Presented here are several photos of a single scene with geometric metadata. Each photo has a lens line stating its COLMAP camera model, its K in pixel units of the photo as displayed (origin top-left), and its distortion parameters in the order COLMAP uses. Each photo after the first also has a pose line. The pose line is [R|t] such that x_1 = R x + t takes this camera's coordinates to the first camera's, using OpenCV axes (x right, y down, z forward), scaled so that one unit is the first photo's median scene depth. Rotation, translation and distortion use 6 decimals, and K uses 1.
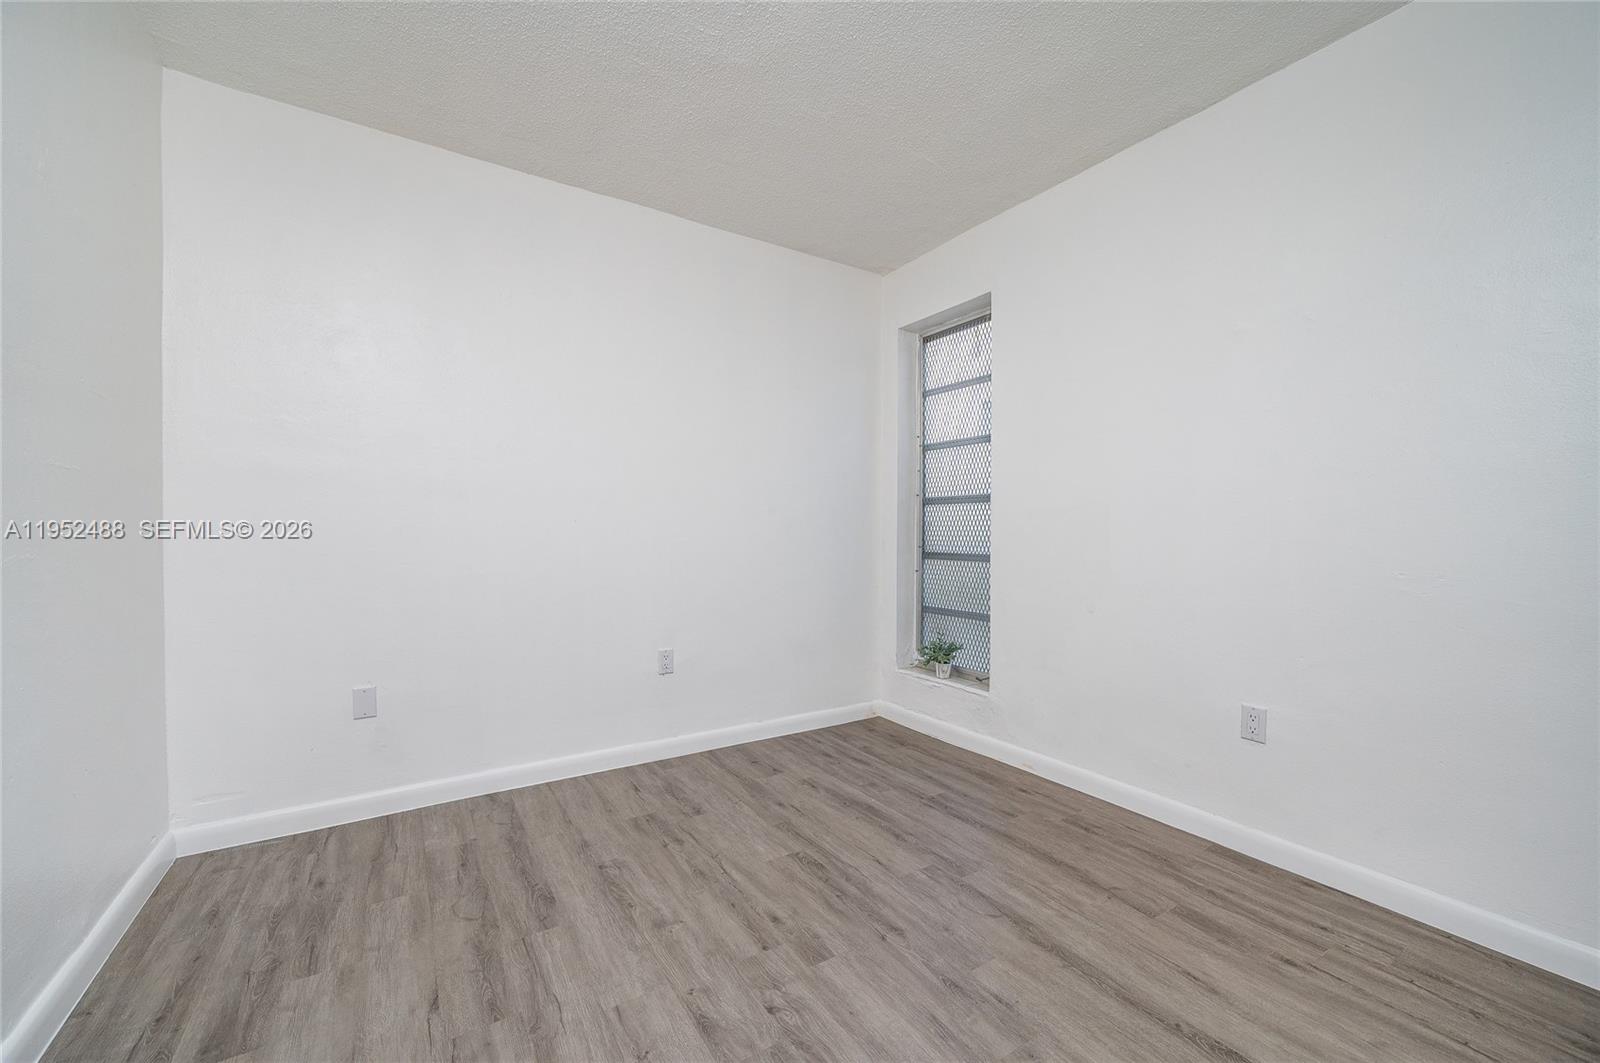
lens RADIAL K [[642.8, 0, 806.9], [0, 642.8, 528.9], [0, 0, 1]] dist [0.000461, 0.000157]
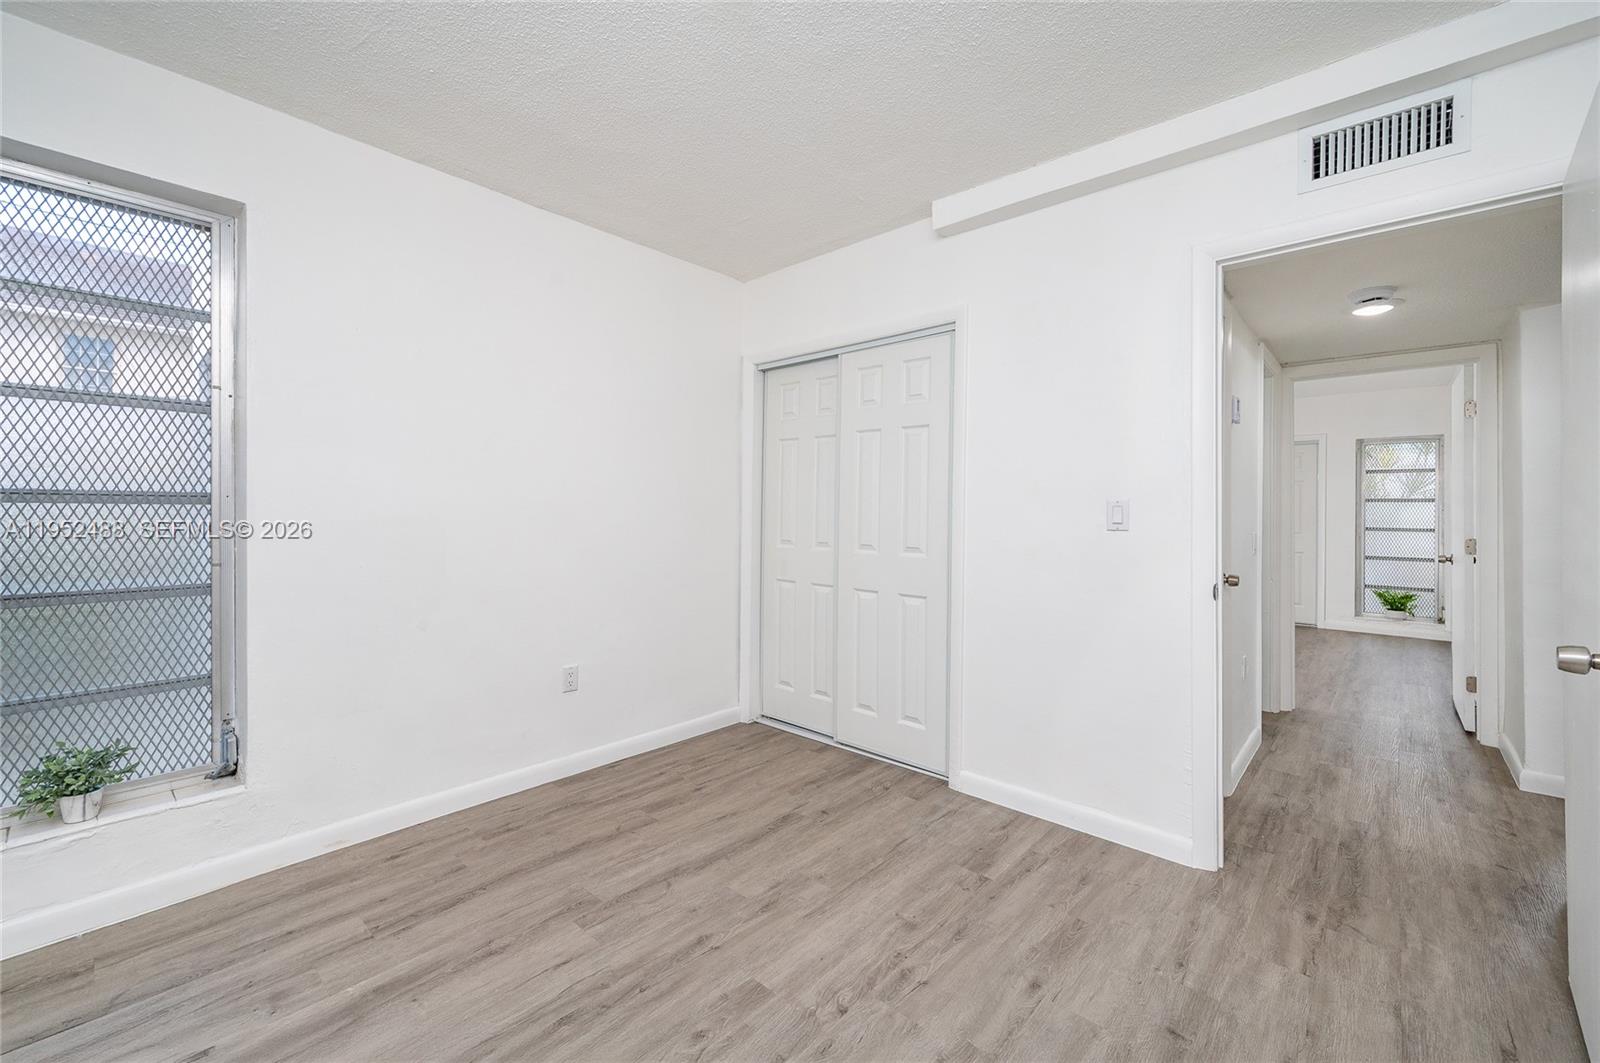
lens RADIAL K [[642.8, 0, 806.9], [0, 642.8, 528.9], [0, 0, 1]] dist [0.000461, 0.000157]
pose [[-0.264853, -0.028016, 0.963882, -0.741814], [-0.011244, 0.999600, 0.025964, -0.027314], [-0.964223, -0.003961, -0.265062, 0.988175]]
